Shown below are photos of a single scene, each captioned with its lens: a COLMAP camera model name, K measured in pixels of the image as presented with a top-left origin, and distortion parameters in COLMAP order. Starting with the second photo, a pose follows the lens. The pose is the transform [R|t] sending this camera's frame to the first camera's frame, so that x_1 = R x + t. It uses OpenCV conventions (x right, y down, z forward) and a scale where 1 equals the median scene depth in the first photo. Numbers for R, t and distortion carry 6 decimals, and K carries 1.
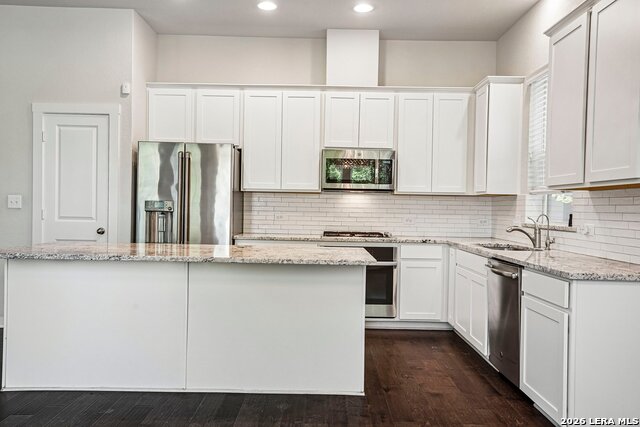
lens RADIAL K [[504.9, 0, 318.7], [0, 504.9, 214.0], [0, 0, 1]] dist [0.034553, 0.003033]
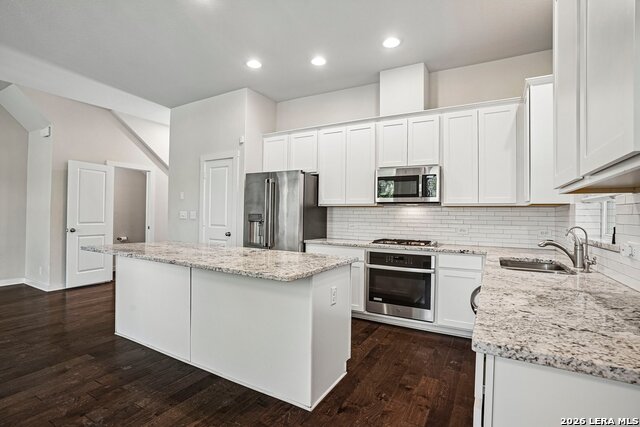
lens RADIAL K [[307.2, 0, 320.1], [0, 307.2, 212.7], [0, 0, 1]] dist [-0.047736, 0.013214]
pose [[0.873694, -0.009537, -0.486382, 0.253601], [-0.006480, 0.999491, -0.031240, -0.003196], [0.486433, 0.030446, 0.873187, 0.319640]]
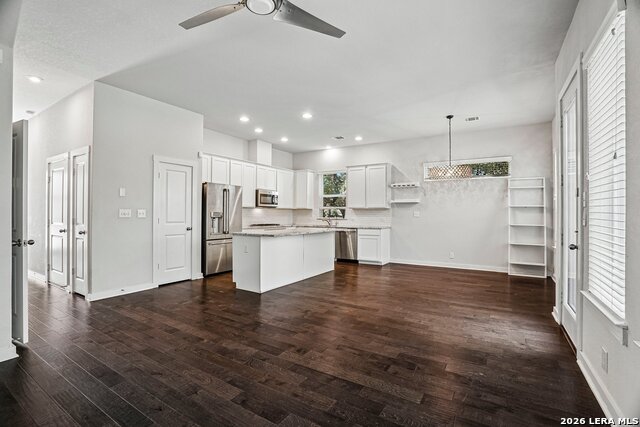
lens RADIAL K [[295.0, 0, 320.7], [0, 295.0, 213.5], [0, 0, 1]] dist [-0.057426, 0.016340]
pose [[0.519522, -0.013274, 0.854354, -1.060553], [0.016497, 0.999849, 0.005503, -0.019281], [-0.854298, 0.011236, 0.519663, 0.032772]]
